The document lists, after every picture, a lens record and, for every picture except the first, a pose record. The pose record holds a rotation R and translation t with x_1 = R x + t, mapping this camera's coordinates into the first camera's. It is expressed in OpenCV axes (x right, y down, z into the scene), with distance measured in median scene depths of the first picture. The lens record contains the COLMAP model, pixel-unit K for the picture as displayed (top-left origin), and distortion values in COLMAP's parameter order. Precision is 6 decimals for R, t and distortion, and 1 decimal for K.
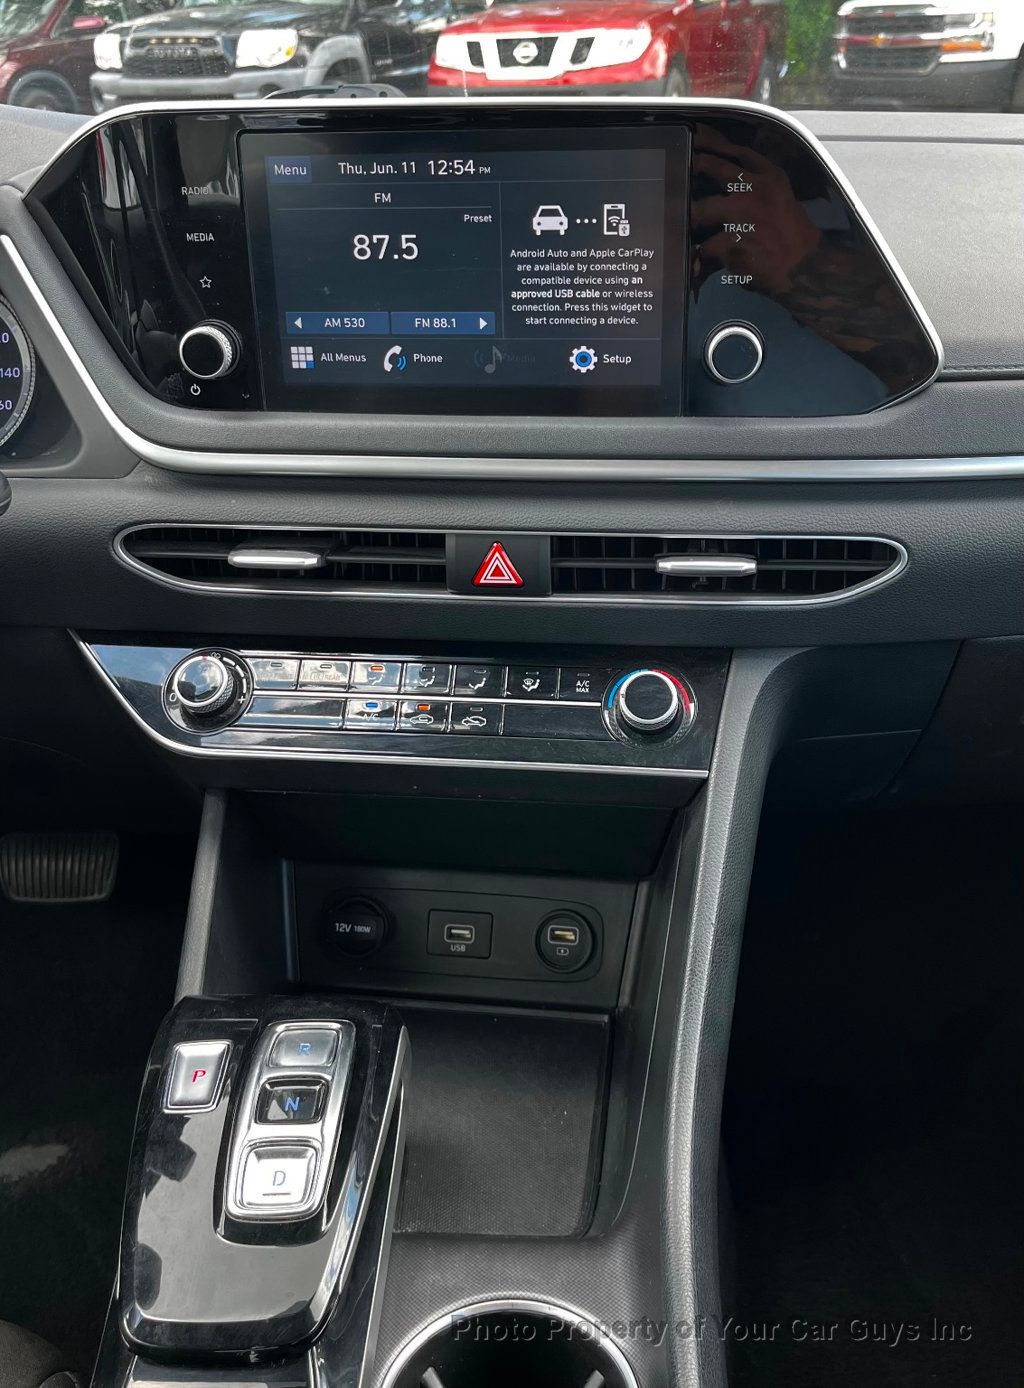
lens RADIAL K [[1333.4, 0, 533.5], [0, 1333.4, 610.3], [0, 0, 1]] dist [0.011902, -0.017655]
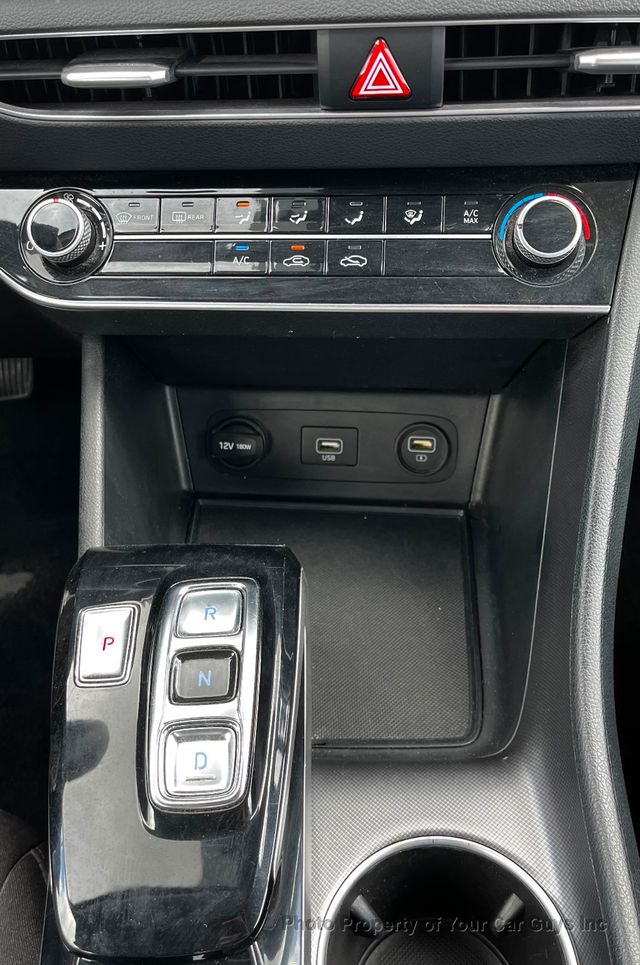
lens RADIAL K [[814.3, 0, 320.0], [0, 814.3, 482.5], [0, 0, 1]] dist [0.027560, -0.008231]
pose [[0.999062, -0.042901, -0.005824, -0.071073], [0.041792, 0.920492, 0.388519, 0.002936], [-0.011307, -0.388398, 0.921422, 0.412161]]
